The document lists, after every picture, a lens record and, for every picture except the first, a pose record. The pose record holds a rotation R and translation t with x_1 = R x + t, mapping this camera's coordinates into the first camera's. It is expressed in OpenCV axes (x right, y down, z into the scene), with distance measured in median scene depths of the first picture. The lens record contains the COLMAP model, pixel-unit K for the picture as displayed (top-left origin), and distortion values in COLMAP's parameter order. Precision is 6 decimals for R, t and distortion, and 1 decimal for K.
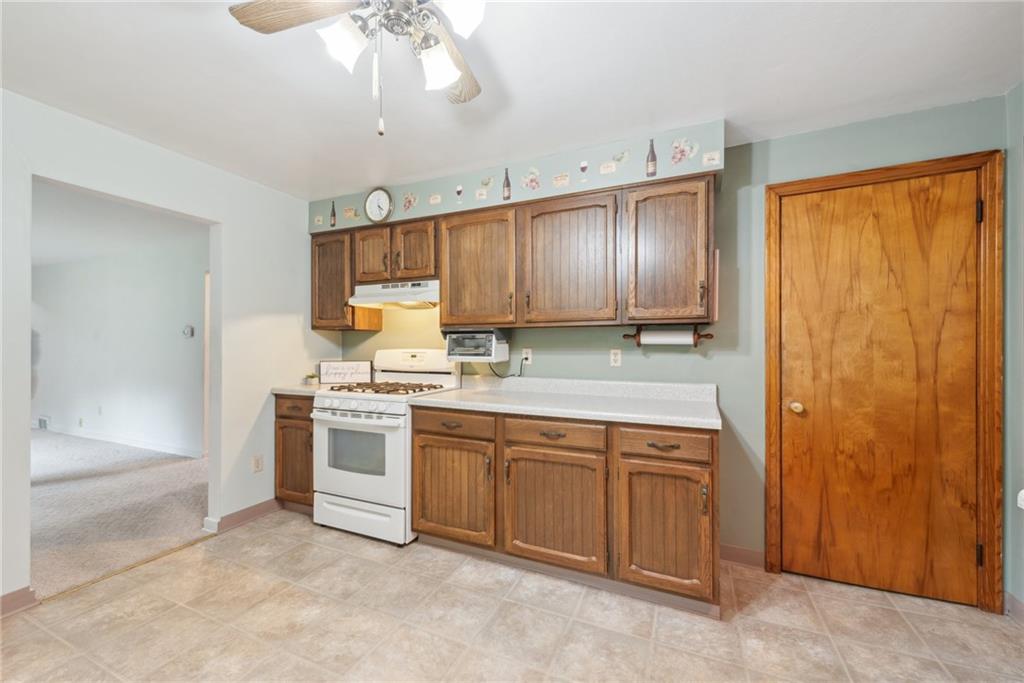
lens RADIAL K [[408.0, 0, 517.6], [0, 408.0, 343.2], [0, 0, 1]] dist [0.009256, -0.001508]
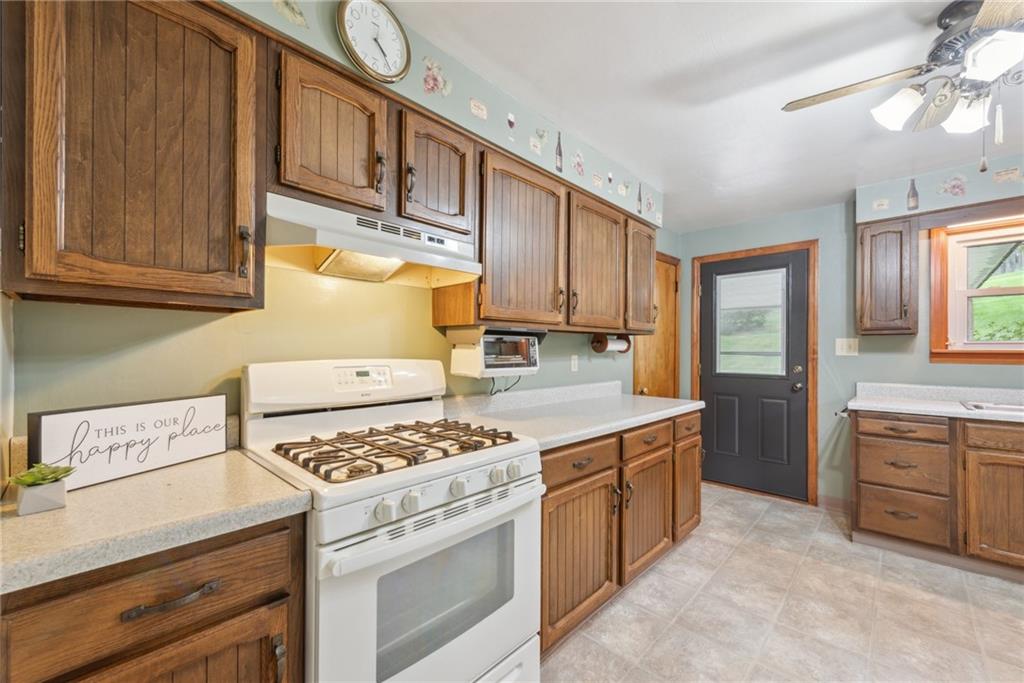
lens RADIAL K [[408.0, 0, 513.4], [0, 408.0, 349.7], [0, 0, 1]] dist [0.009256, -0.001508]
pose [[0.335310, -0.000231, 0.942108, -0.962114], [-0.008211, 0.999961, 0.003168, -0.001157], [-0.942072, -0.008798, 0.335295, 0.956330]]
